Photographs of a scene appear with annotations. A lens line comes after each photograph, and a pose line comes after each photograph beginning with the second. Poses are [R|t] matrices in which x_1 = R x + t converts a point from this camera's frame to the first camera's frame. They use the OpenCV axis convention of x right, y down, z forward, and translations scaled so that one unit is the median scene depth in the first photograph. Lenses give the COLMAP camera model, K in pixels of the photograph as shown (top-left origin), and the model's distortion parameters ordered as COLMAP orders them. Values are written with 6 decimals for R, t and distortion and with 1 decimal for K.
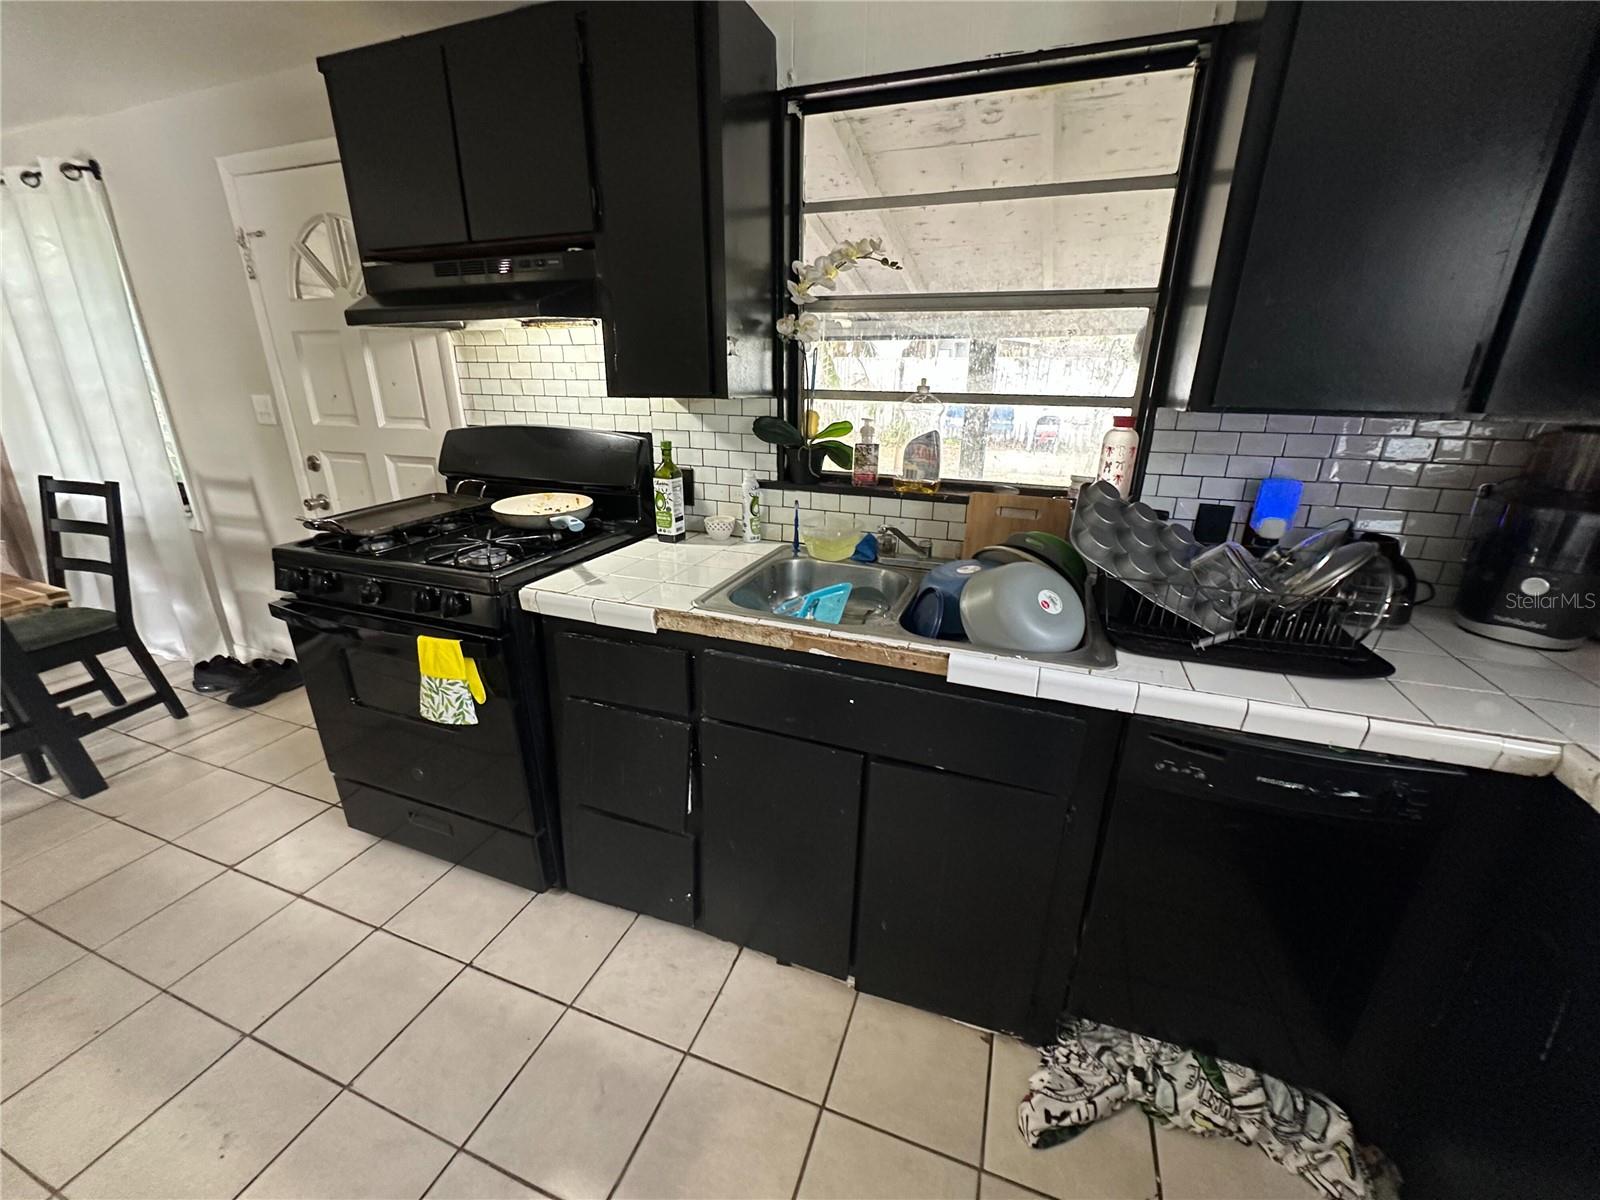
lens RADIAL K [[643.1, 0, 797.3], [0, 643.1, 598.4], [0, 0, 1]] dist [-0.000364, 0.000335]
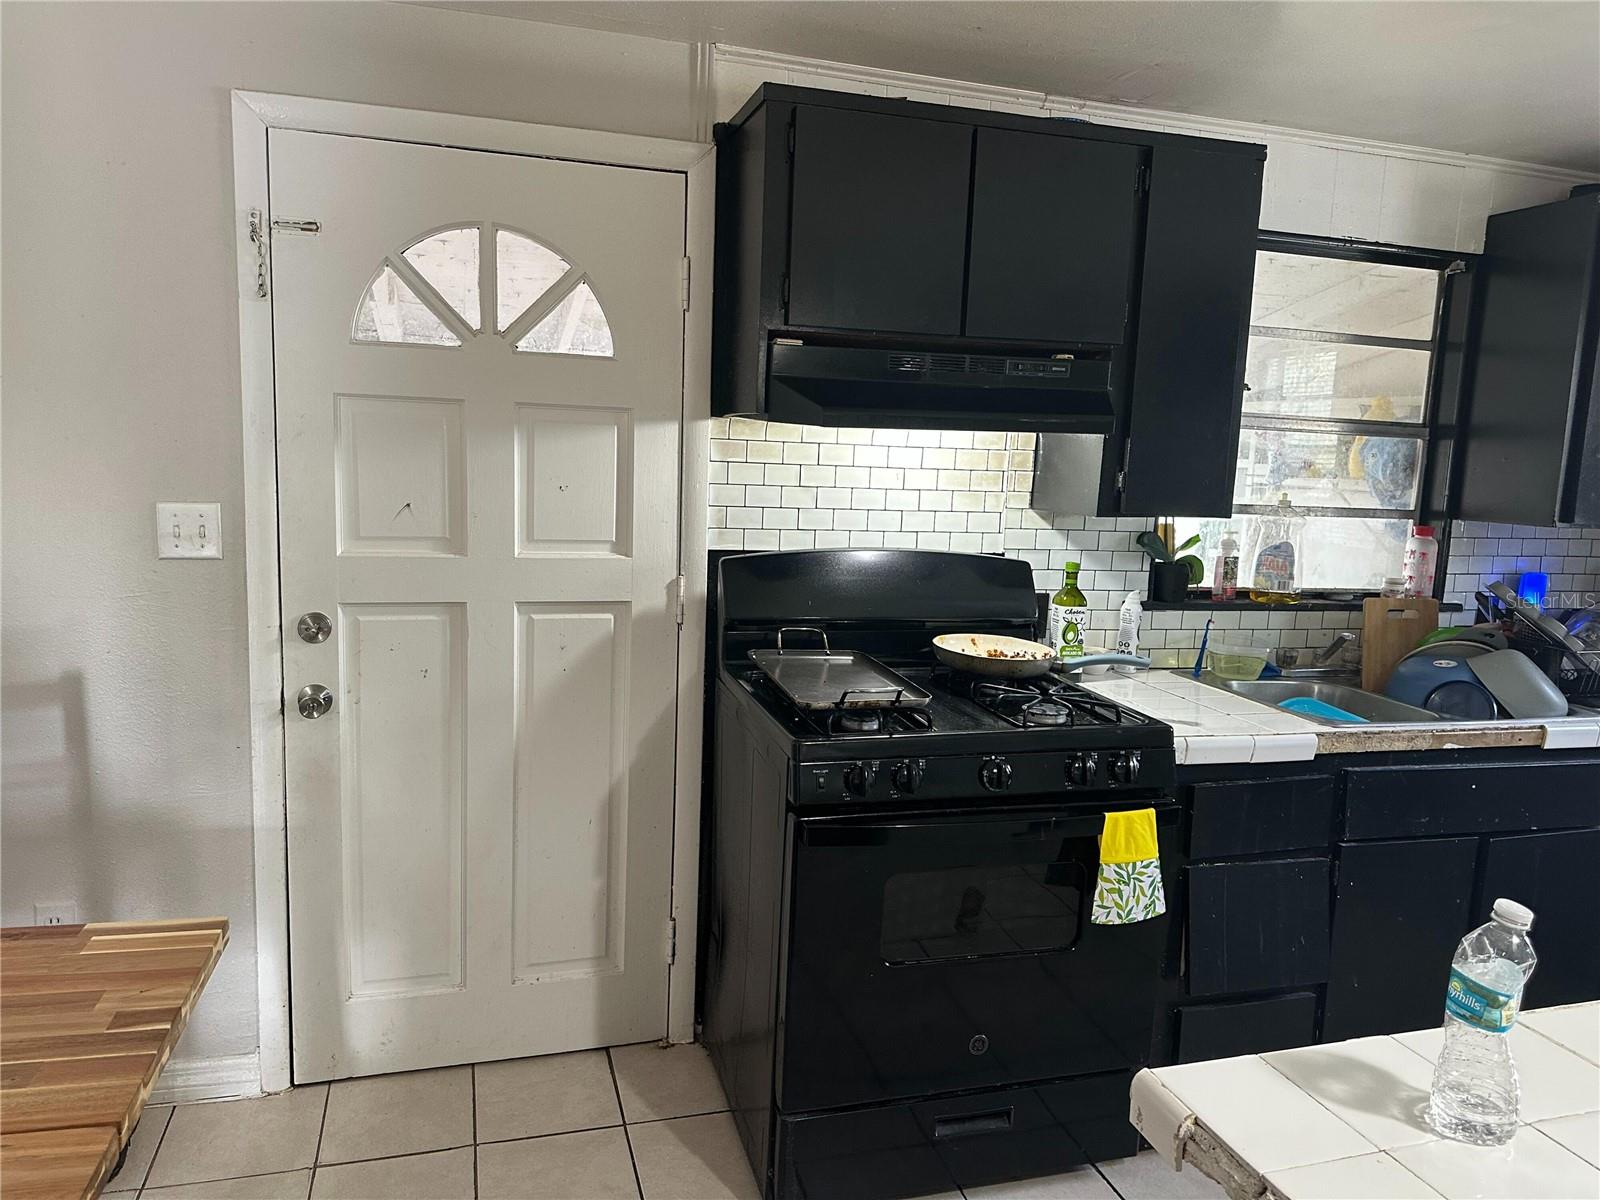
lens RADIAL K [[1129.1, 0, 791.2], [0, 1129.1, 601.0], [0, 0, 1]] dist [0.038220, -0.040090]
pose [[0.796237, -0.060371, 0.601966, -1.496793], [0.166703, 0.978383, -0.122381, -0.080463], [-0.581565, 0.197793, 0.789088, 0.055832]]
